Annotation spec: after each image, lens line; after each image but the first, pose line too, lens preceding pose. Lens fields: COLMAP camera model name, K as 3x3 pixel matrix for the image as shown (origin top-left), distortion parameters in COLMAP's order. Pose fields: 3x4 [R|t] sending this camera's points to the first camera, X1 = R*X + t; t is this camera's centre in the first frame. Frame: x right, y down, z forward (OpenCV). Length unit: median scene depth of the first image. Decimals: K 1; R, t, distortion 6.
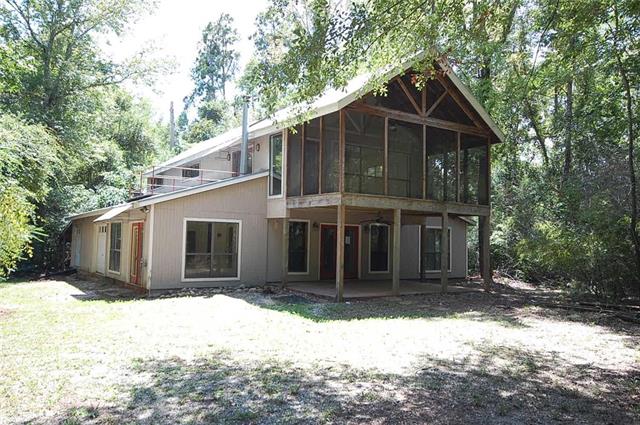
lens RADIAL K [[522.4, 0, 320.0], [0, 522.4, 212.5], [0, 0, 1]] dist [-0.004303, -0.001640]
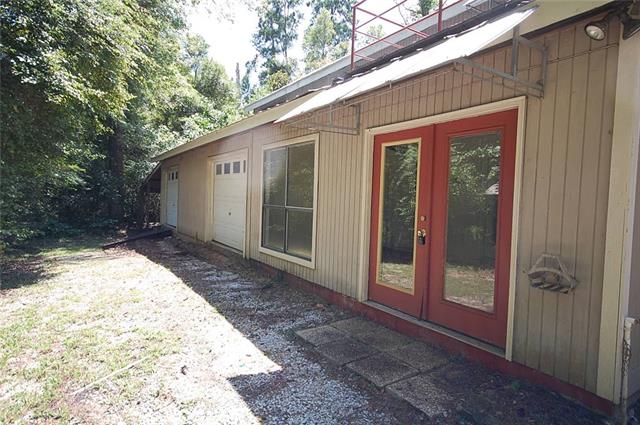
lens RADIAL K [[384.9, 0, 320.0], [0, 384.9, 212.5], [0, 0, 1]] dist [0.002550, 0.000270]
pose [[0.999726, 0.020325, -0.011609, -0.100072], [-0.019099, 0.995065, 0.097371, 0.012351], [0.013530, -0.097123, 0.995180, 0.187349]]
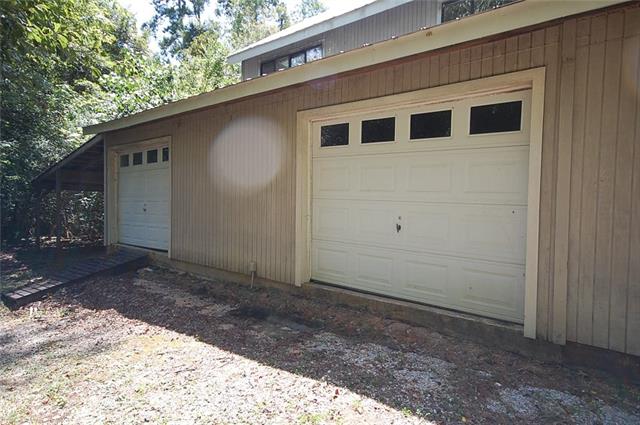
lens RADIAL K [[407.0, 0, 320.0], [0, 407.0, 212.5], [0, 0, 1]] dist [0.042335, 0.000771]
pose [[0.969740, -0.013396, 0.243772, -0.162969], [-0.011897, 0.994715, 0.101987, 0.017718], [-0.243850, -0.101801, 0.964455, 0.263361]]
